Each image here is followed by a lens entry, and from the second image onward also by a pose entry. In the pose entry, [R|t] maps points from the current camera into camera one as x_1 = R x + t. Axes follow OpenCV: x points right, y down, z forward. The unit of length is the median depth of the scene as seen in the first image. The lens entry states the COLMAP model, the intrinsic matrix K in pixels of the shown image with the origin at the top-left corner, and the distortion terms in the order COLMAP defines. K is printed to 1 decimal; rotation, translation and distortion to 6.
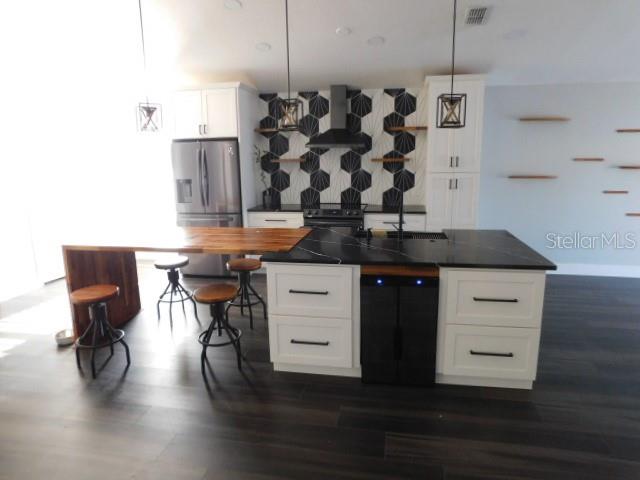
lens RADIAL K [[422.0, 0, 317.8], [0, 422.0, 238.3], [0, 0, 1]] dist [-0.069433, 0.038264]
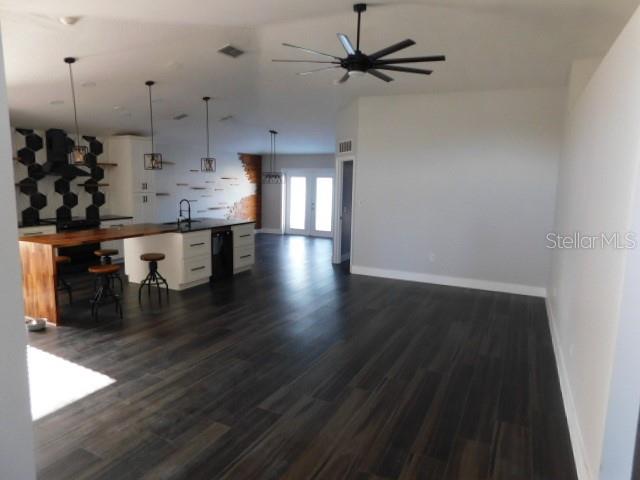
lens RADIAL K [[422.0, 0, 326.1], [0, 422.0, 238.7], [0, 0, 1]] dist [-0.069433, 0.038264]
pose [[0.239534, -0.113154, 0.964272, -1.108418], [0.170473, 0.982657, 0.072964, 0.030426], [-0.955805, 0.146905, 0.254669, -0.110943]]
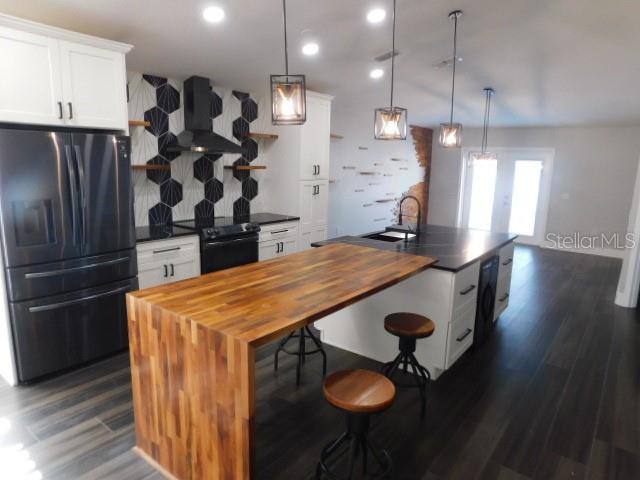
lens RADIAL K [[422.0, 0, 319.2], [0, 422.0, 237.0], [0, 0, 1]] dist [-0.069433, 0.038264]
pose [[0.445087, -0.134356, 0.885351, -0.653185], [0.149606, 0.985942, 0.074411, -0.084145], [-0.882902, 0.099334, 0.458930, 0.469201]]
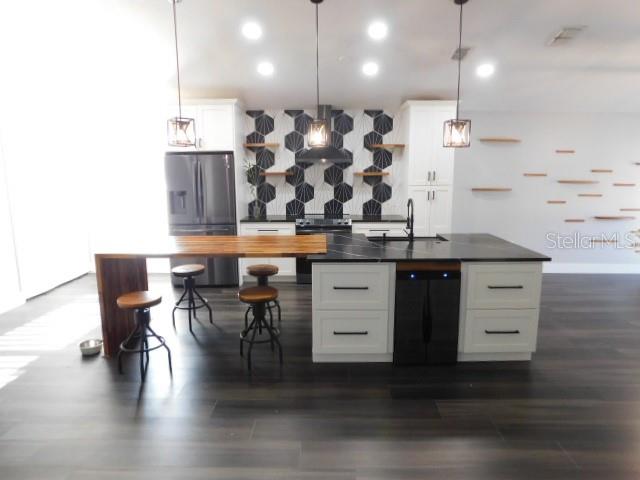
lens RADIAL K [[422.0, 0, 315.7], [0, 422.0, 241.0], [0, 0, 1]] dist [-0.069433, 0.038264]
pose [[0.984847, -0.017992, 0.172488, -0.175947], [0.022927, 0.999381, -0.026665, 0.016531], [-0.171901, 0.030216, 0.984651, -0.062290]]
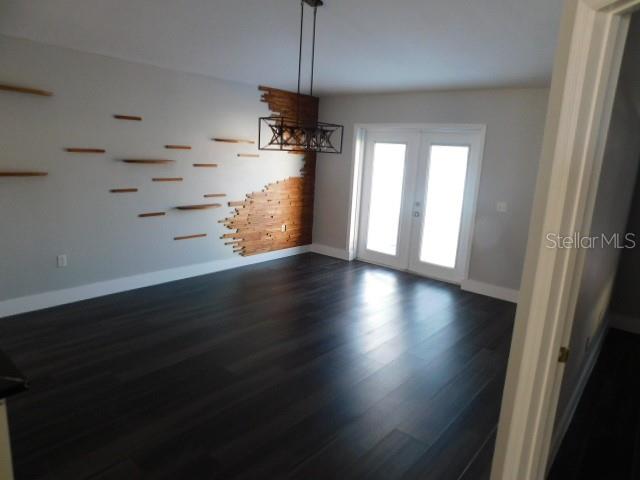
lens RADIAL K [[422.0, 0, 324.6], [0, 422.0, 236.2], [0, 0, 1]] dist [-0.069433, 0.038264]
pose [[0.478505, -0.135276, 0.867602, 0.172124], [0.123038, 0.988643, 0.086289, -0.043234], [-0.869422, 0.065458, 0.489715, 0.235642]]
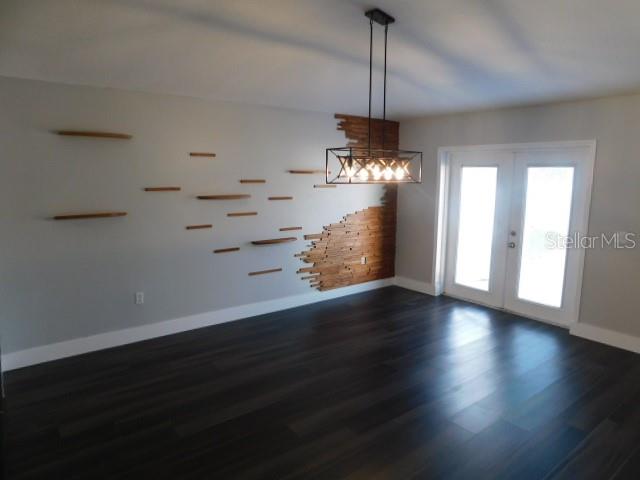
lens RADIAL K [[422.0, 0, 323.4], [0, 422.0, 236.3], [0, 0, 1]] dist [-0.069433, 0.038264]
pose [[0.651583, -0.095506, 0.752541, 0.244913], [0.141640, 0.989914, 0.002993, -0.060469], [-0.745237, 0.104639, 0.658538, 0.251381]]
